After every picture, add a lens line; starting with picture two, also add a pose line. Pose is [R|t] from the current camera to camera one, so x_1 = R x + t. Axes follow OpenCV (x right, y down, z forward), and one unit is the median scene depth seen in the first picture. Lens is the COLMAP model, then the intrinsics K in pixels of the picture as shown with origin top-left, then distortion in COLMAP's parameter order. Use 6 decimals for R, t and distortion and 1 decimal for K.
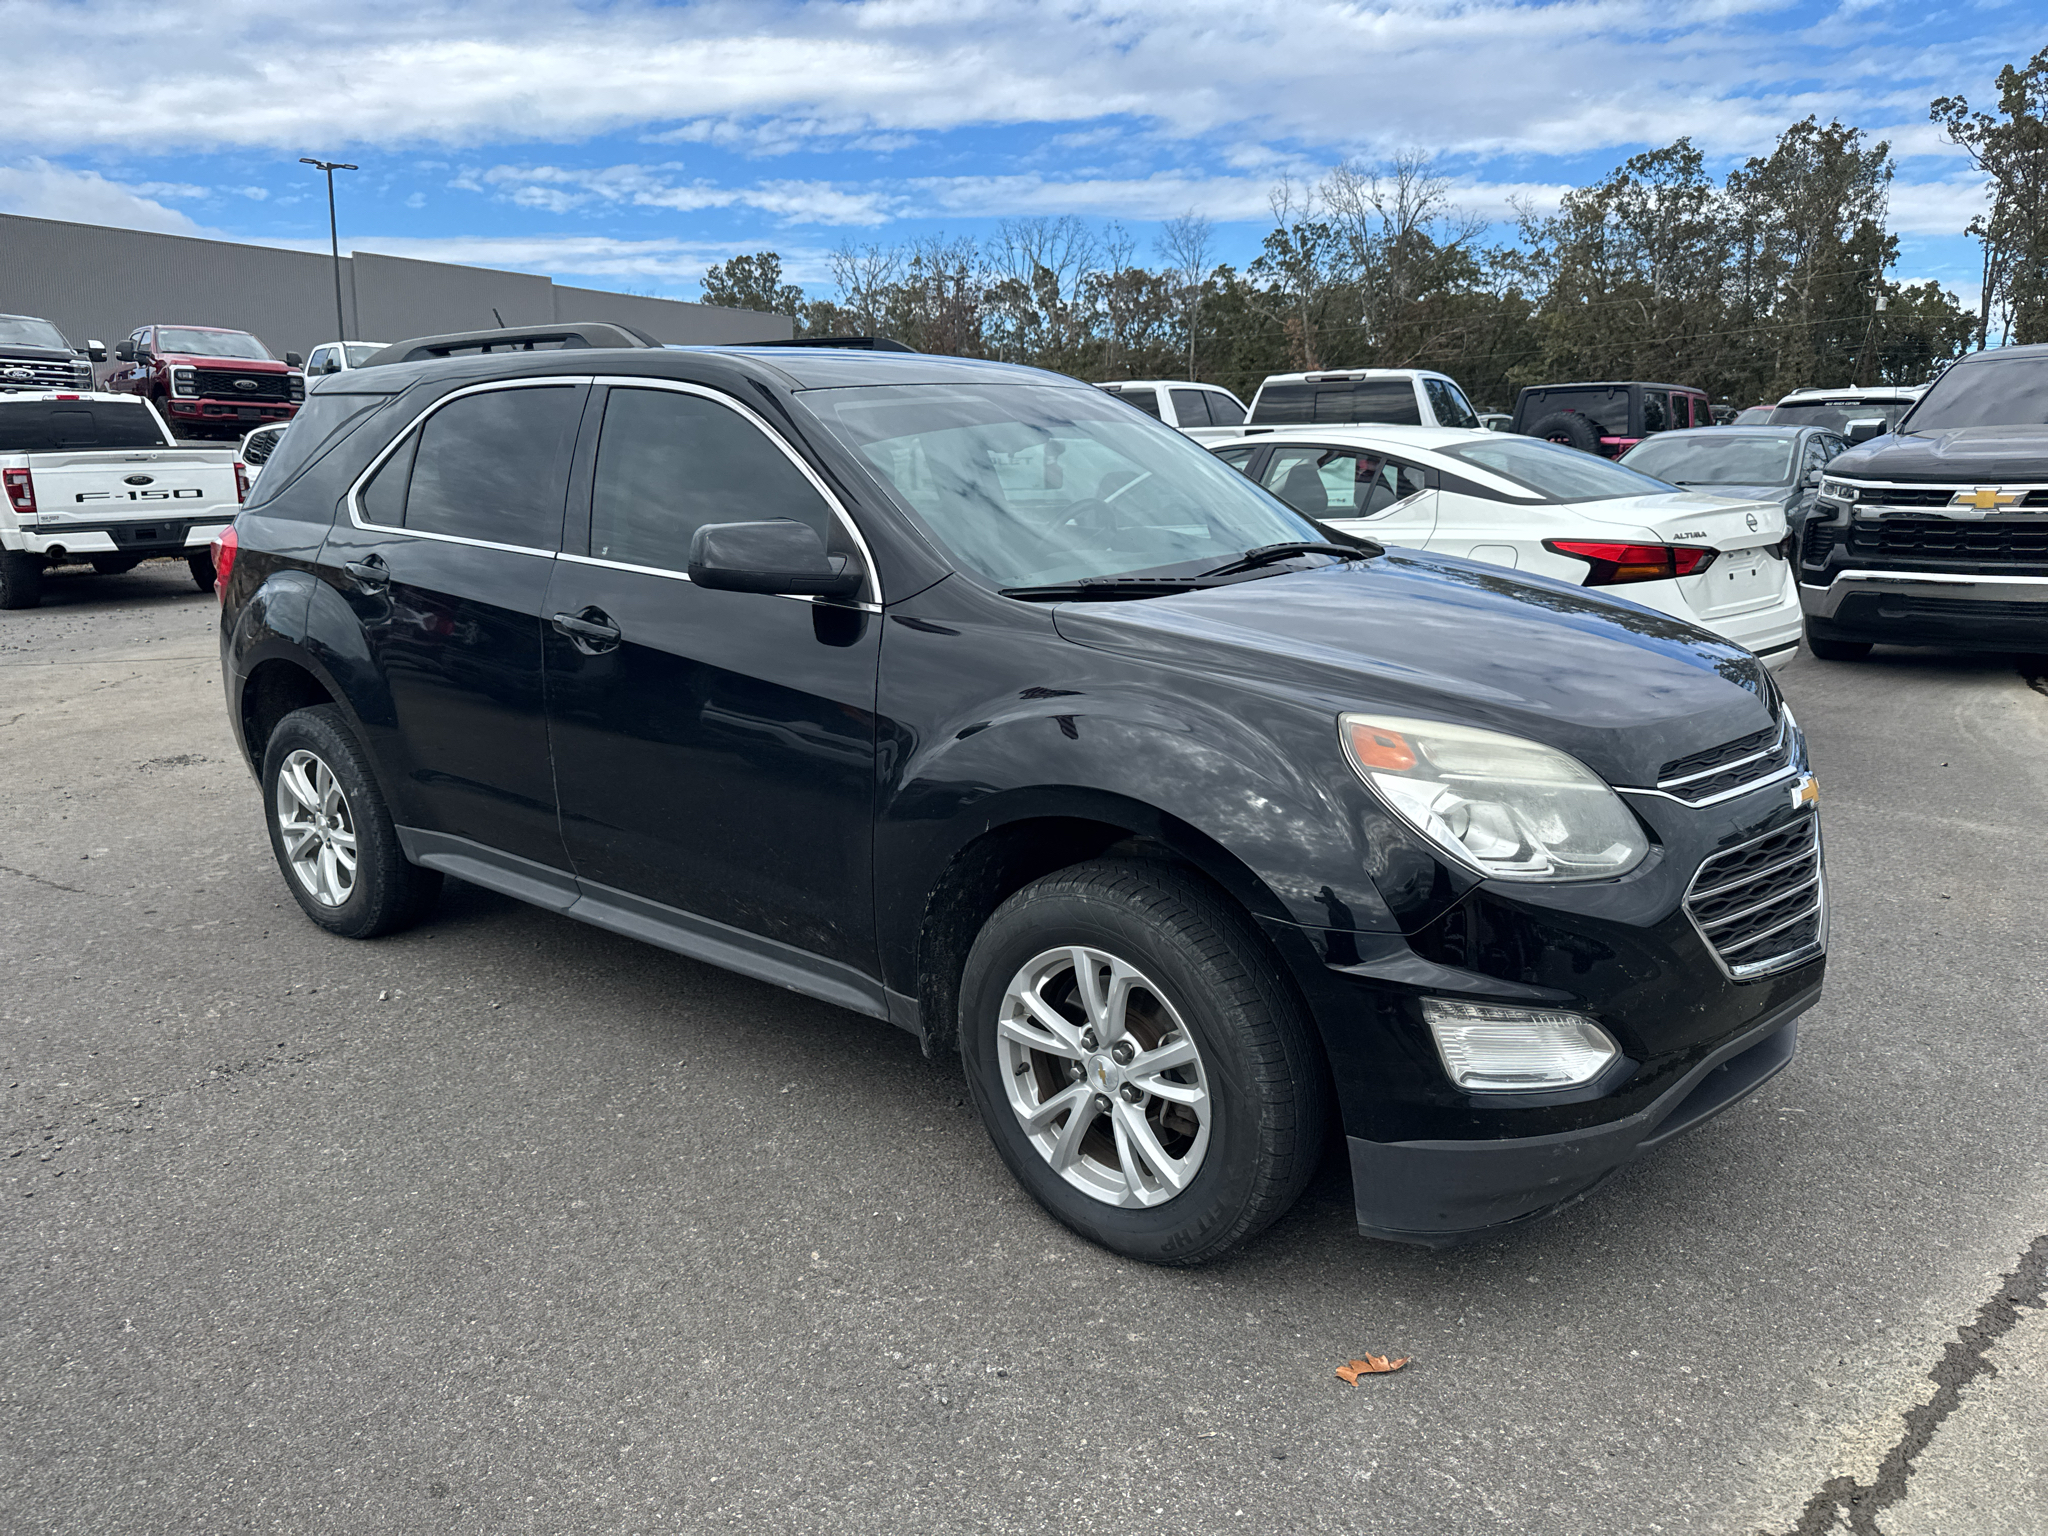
lens RADIAL K [[1445.6, 0, 1021.2], [0, 1445.6, 756.7], [0, 0, 1]] dist [0.016915, -0.019200]
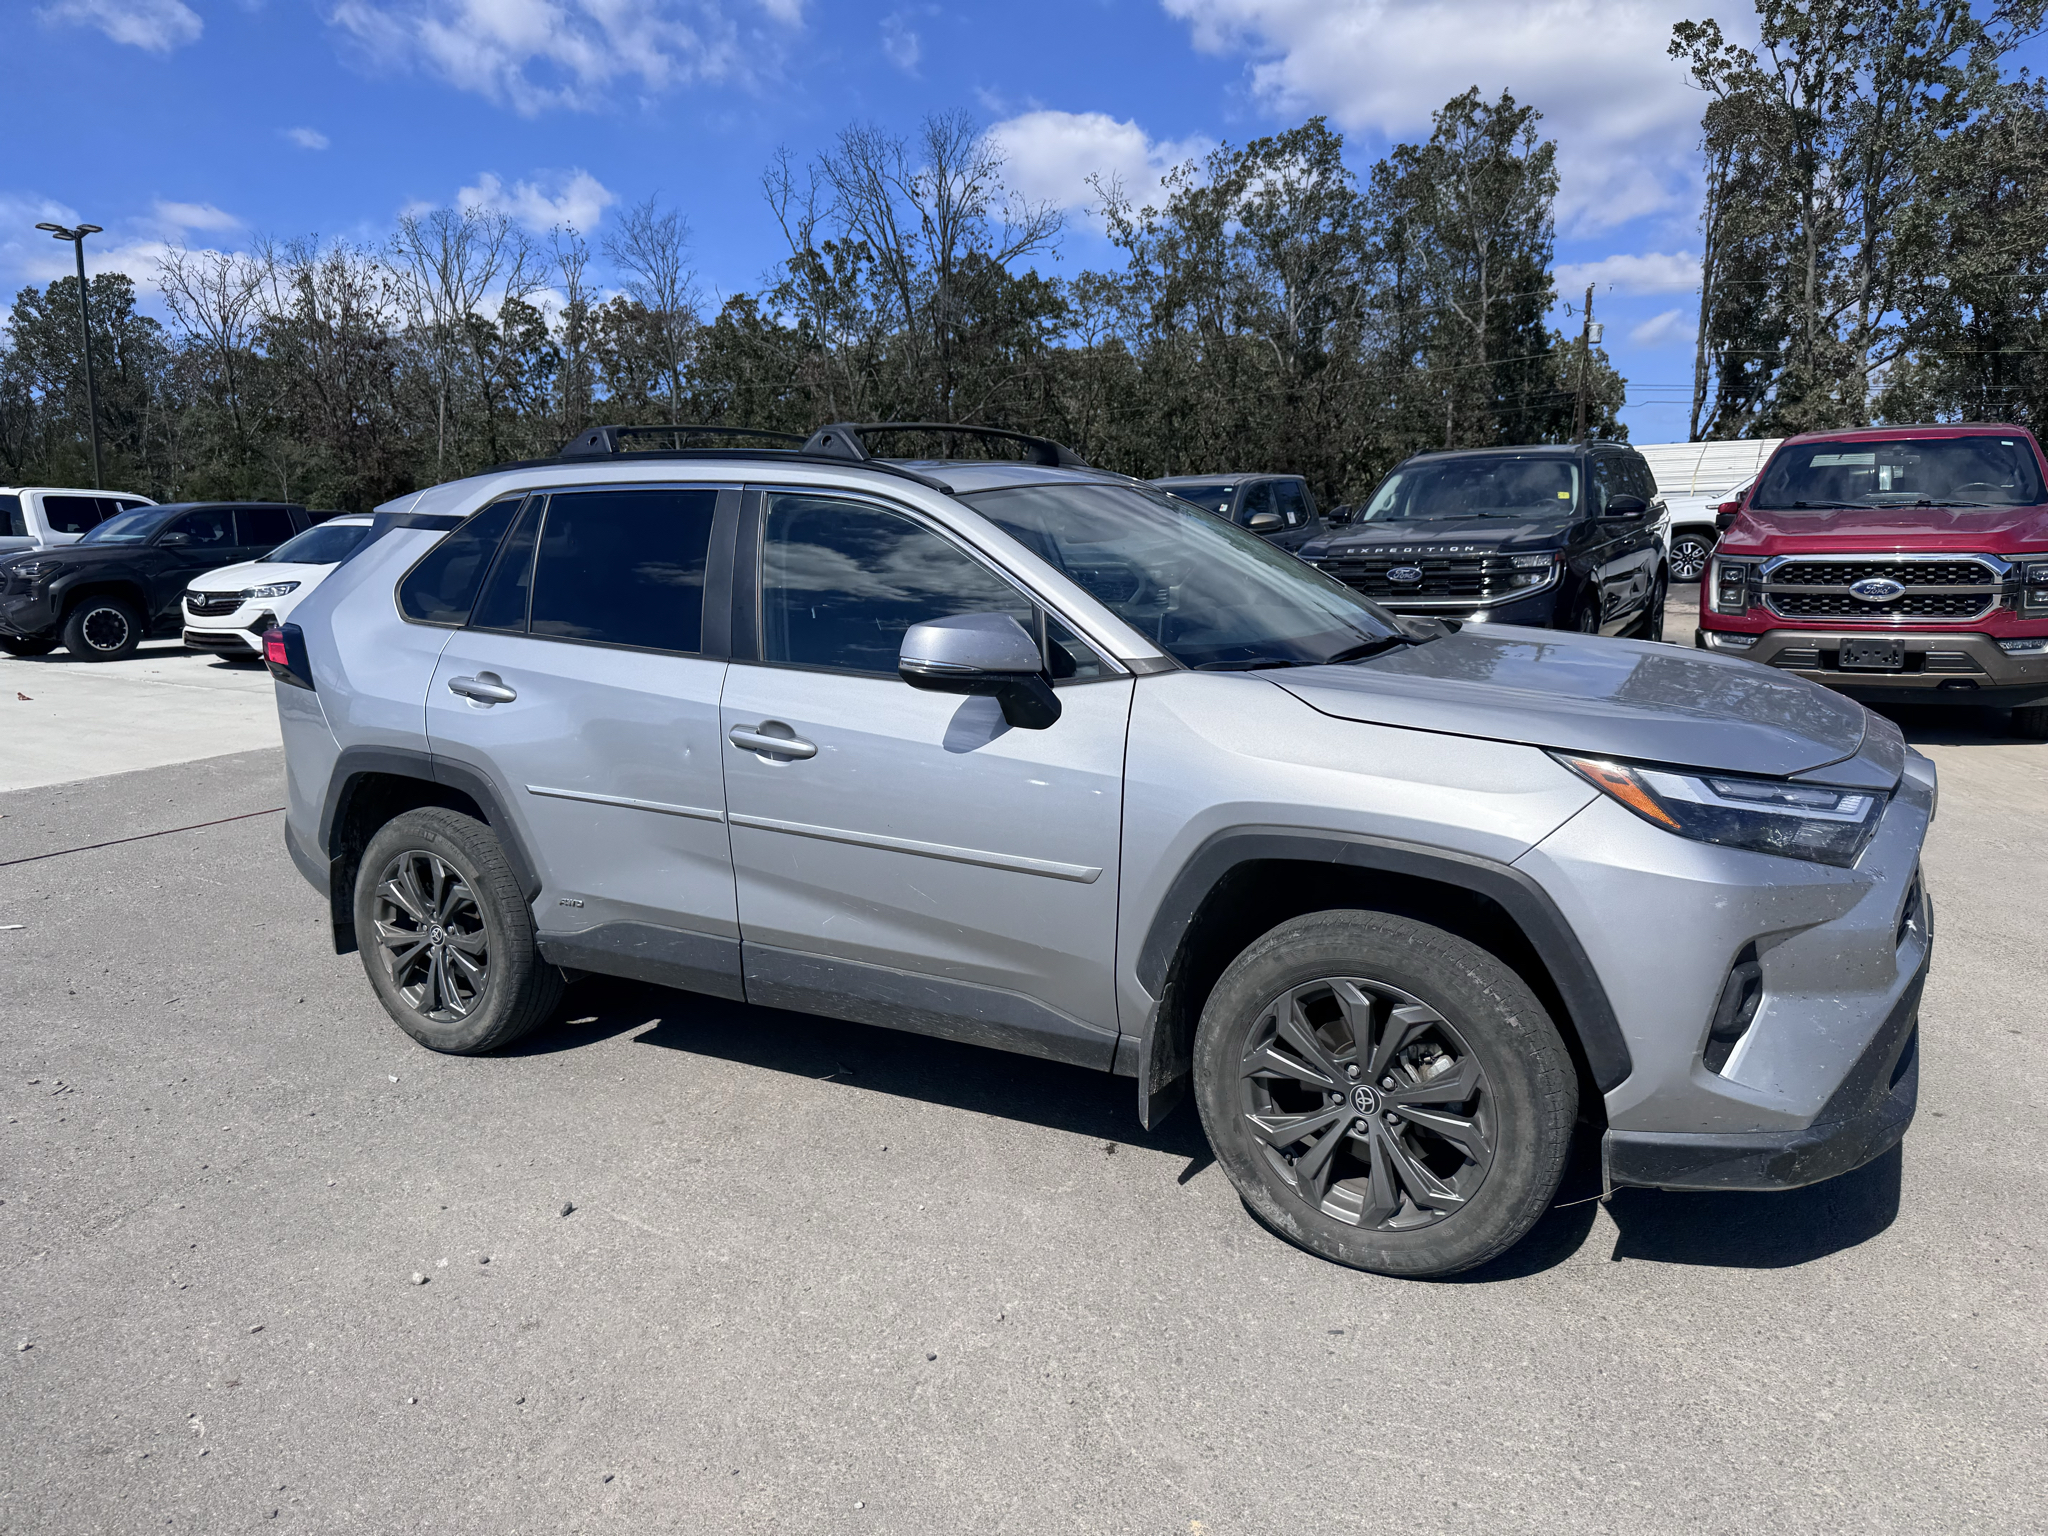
lens RADIAL K [[1445.6, 0, 1018.3], [0, 1445.6, 785.8], [0, 0, 1]] dist [0.016915, -0.019200]
pose [[0.970757, -0.052692, 0.234211, 0.126246], [0.060928, 0.997748, -0.028065, -0.079782], [-0.232205, 0.041514, 0.971781, 0.349502]]
